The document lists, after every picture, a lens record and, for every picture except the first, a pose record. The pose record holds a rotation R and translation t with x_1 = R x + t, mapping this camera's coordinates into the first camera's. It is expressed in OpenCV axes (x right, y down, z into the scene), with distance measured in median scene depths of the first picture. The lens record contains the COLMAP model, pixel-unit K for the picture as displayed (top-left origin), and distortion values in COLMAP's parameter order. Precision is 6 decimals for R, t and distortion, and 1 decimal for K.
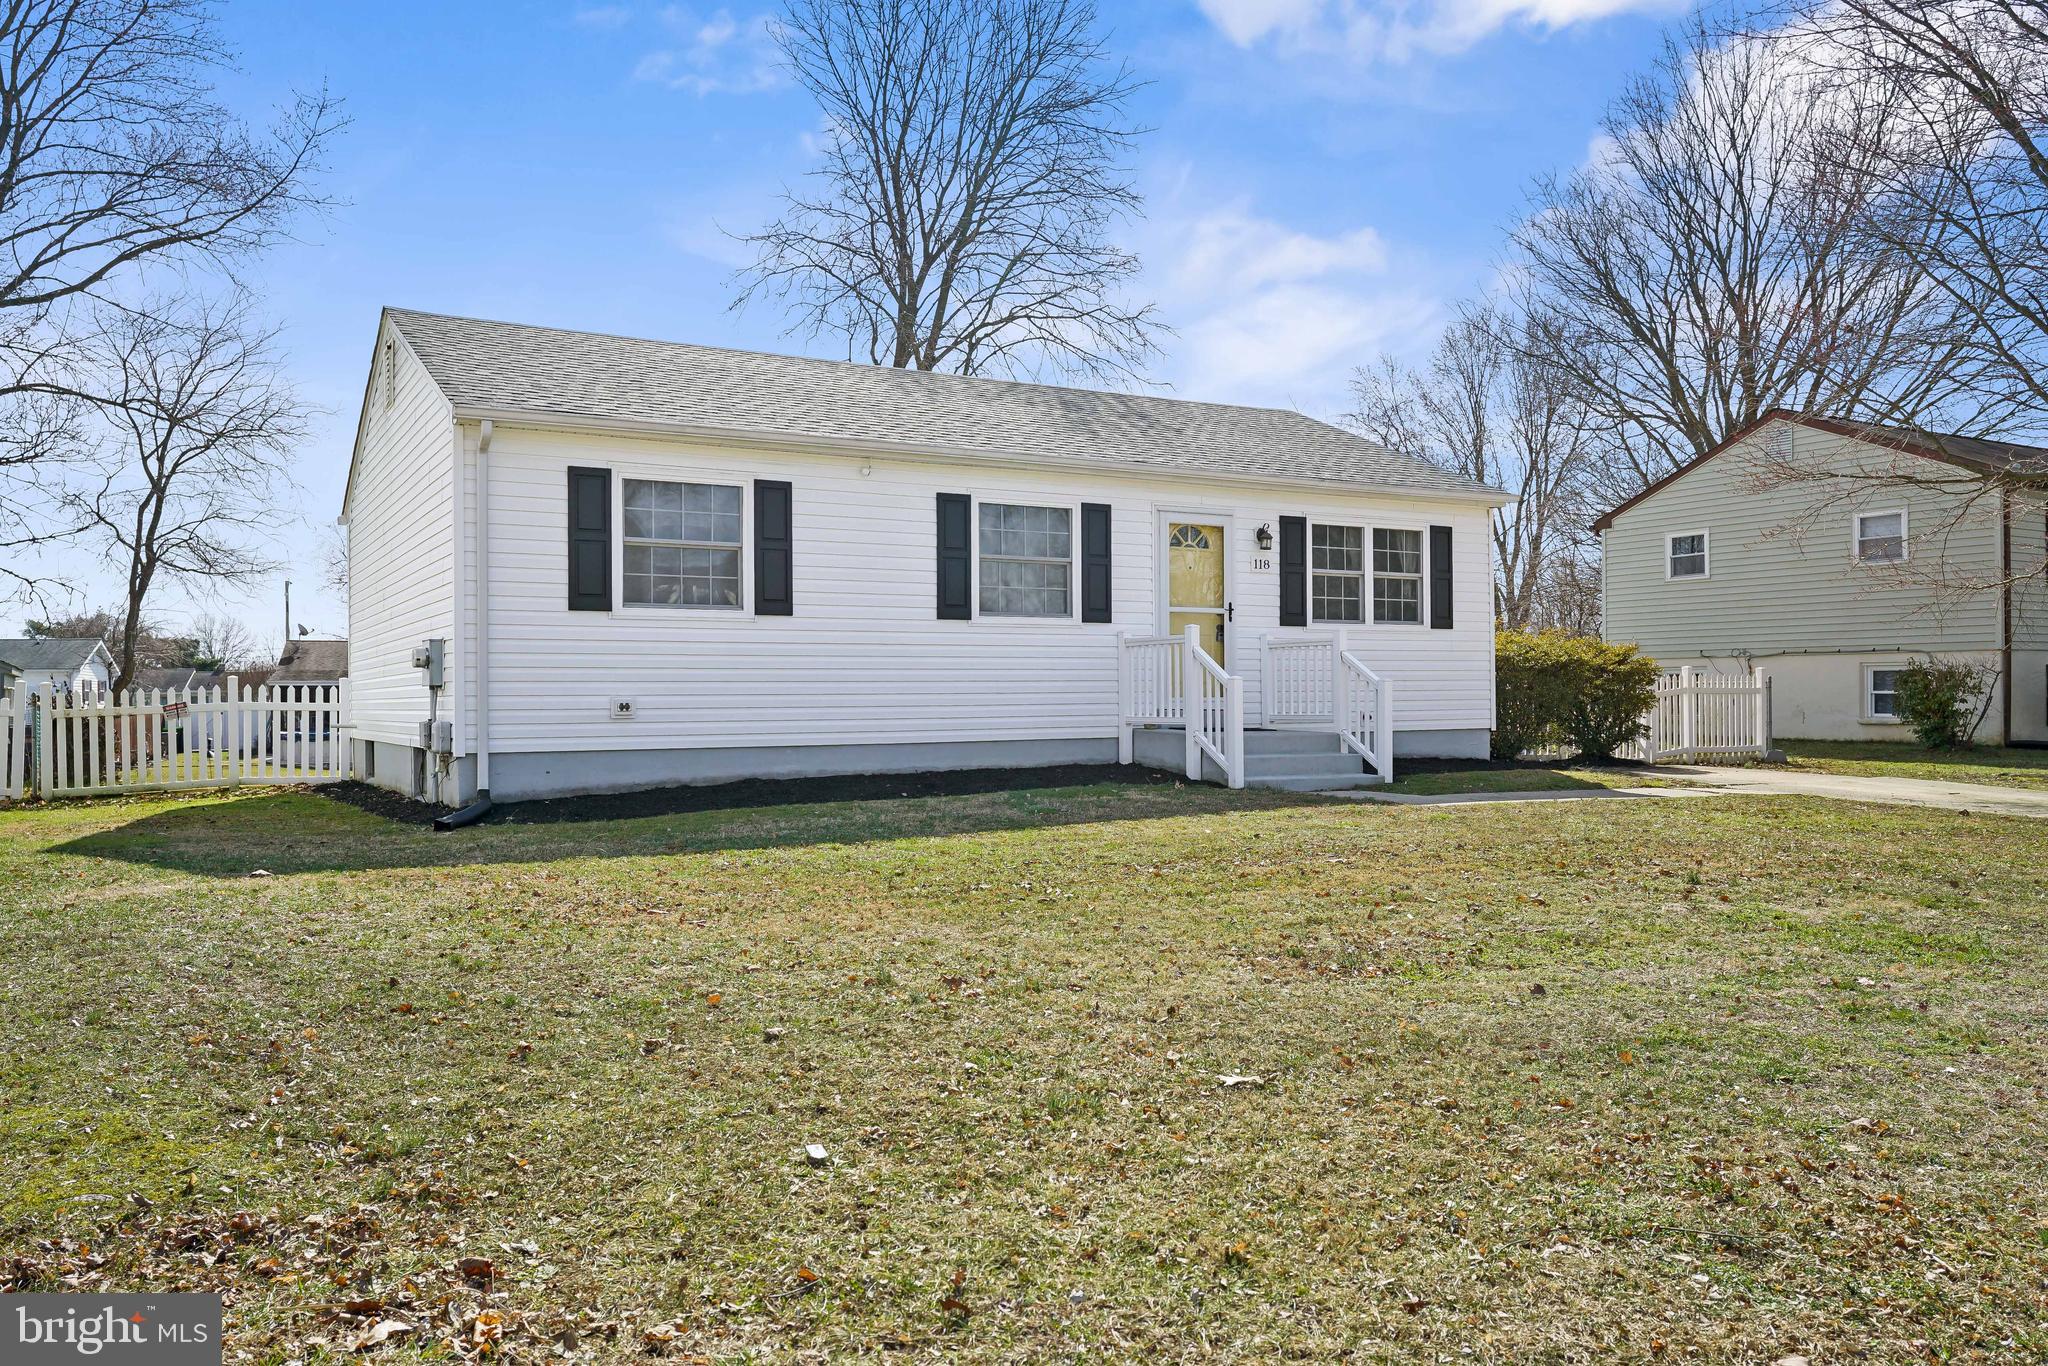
lens RADIAL K [[1118.8, 0, 1029.5], [0, 1118.8, 707.0], [0, 0, 1]] dist [0.000582, -0.000047]
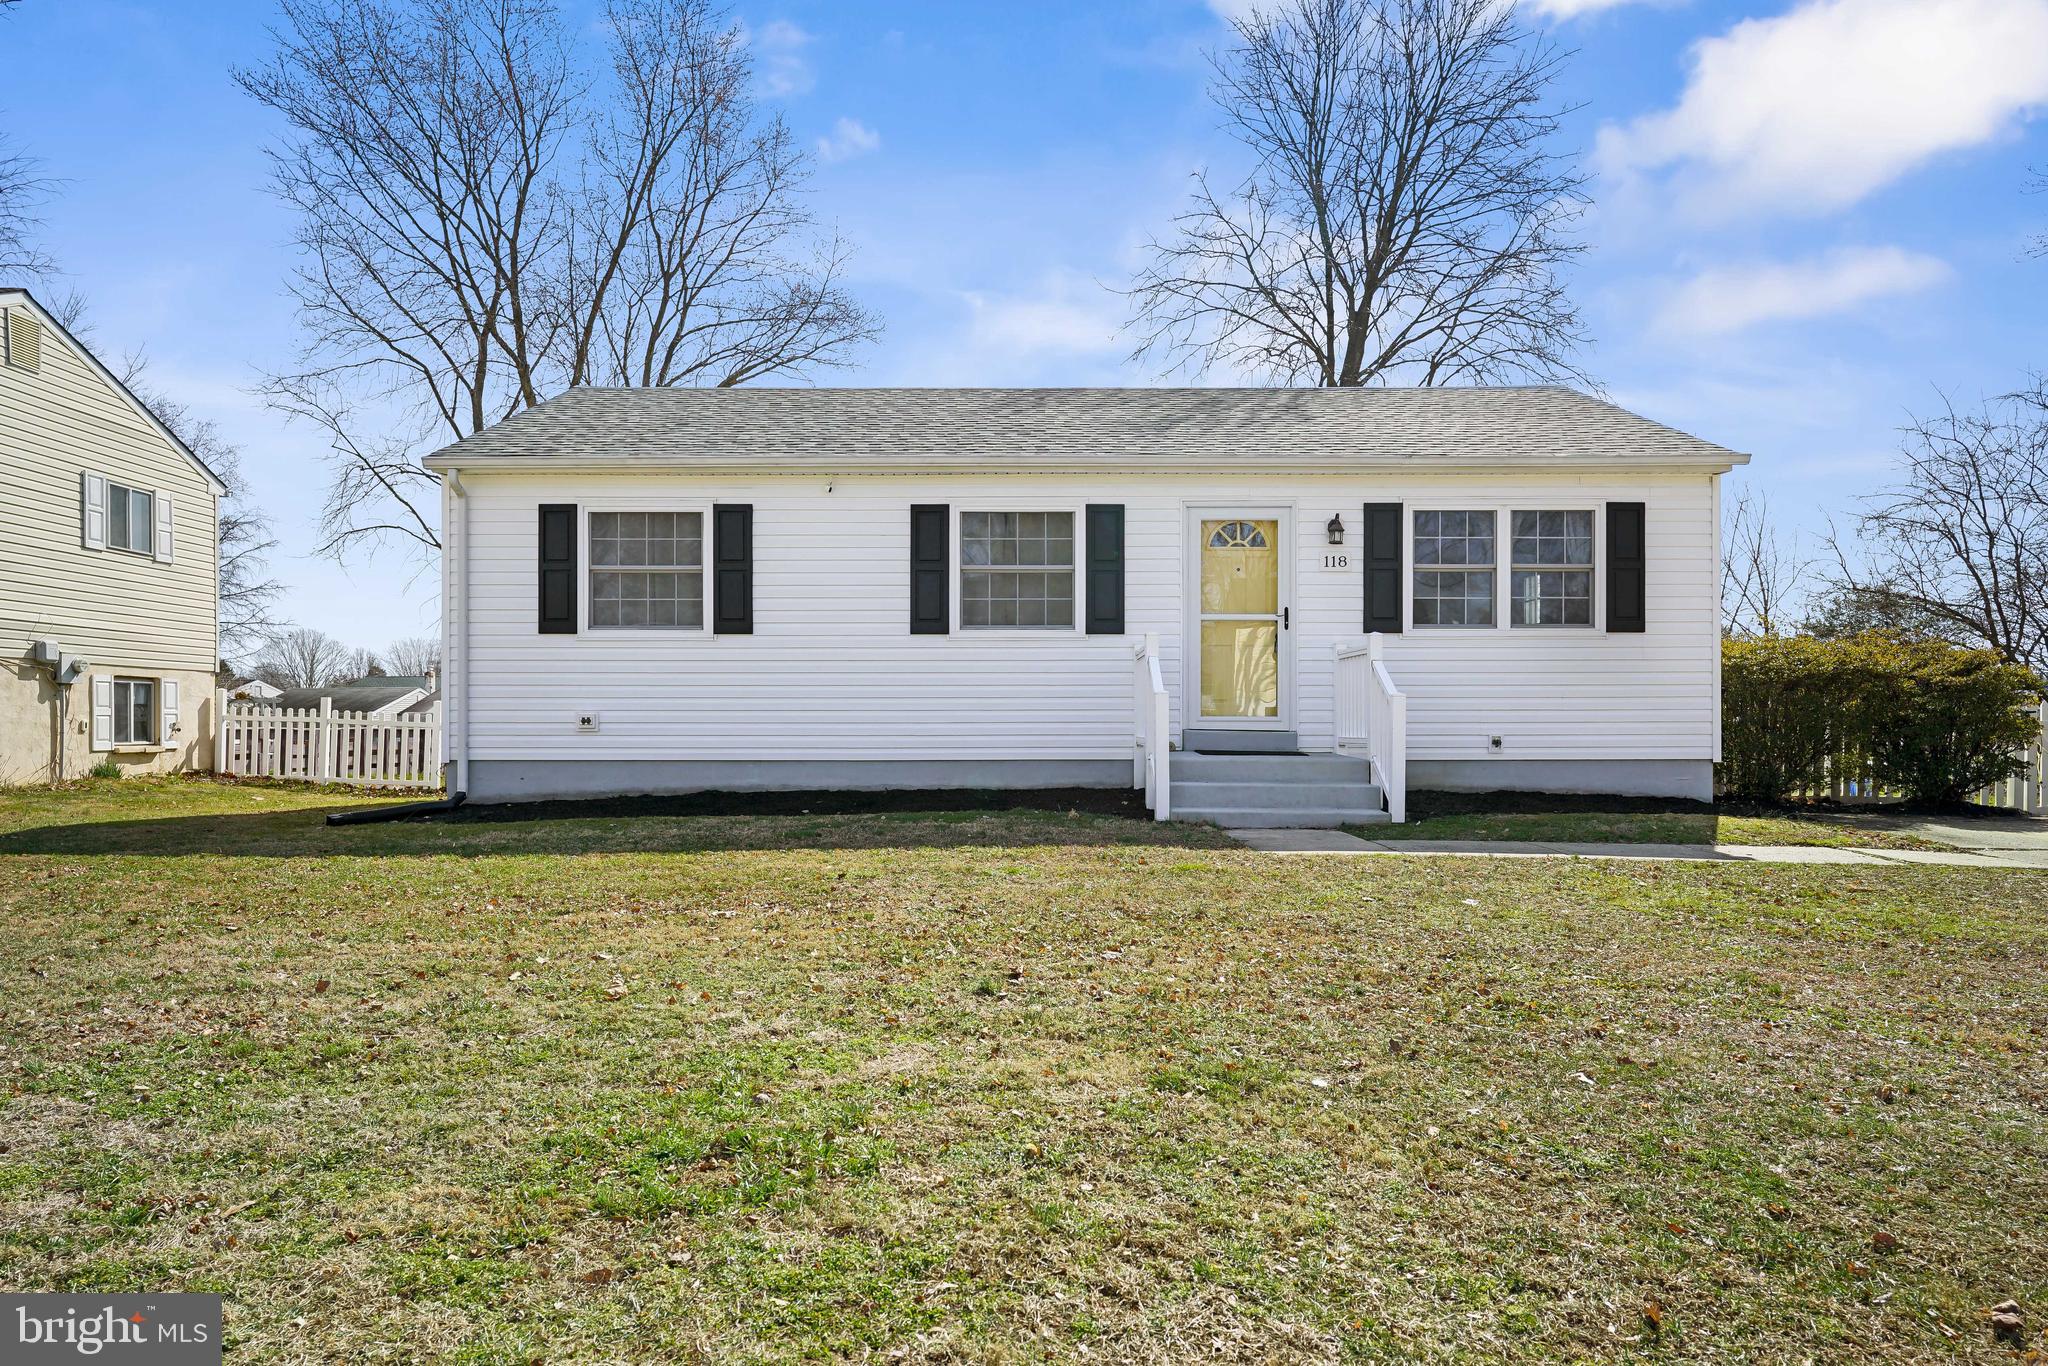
lens RADIAL K [[1118.8, 0, 1029.5], [0, 1118.8, 707.0], [0, 0, 1]] dist [0.000582, -0.000047]
pose [[0.916674, 0.002864, -0.399625, 0.400425], [-0.009815, 0.999834, -0.015349, -0.000871], [0.399515, 0.017992, 0.916550, 0.145937]]
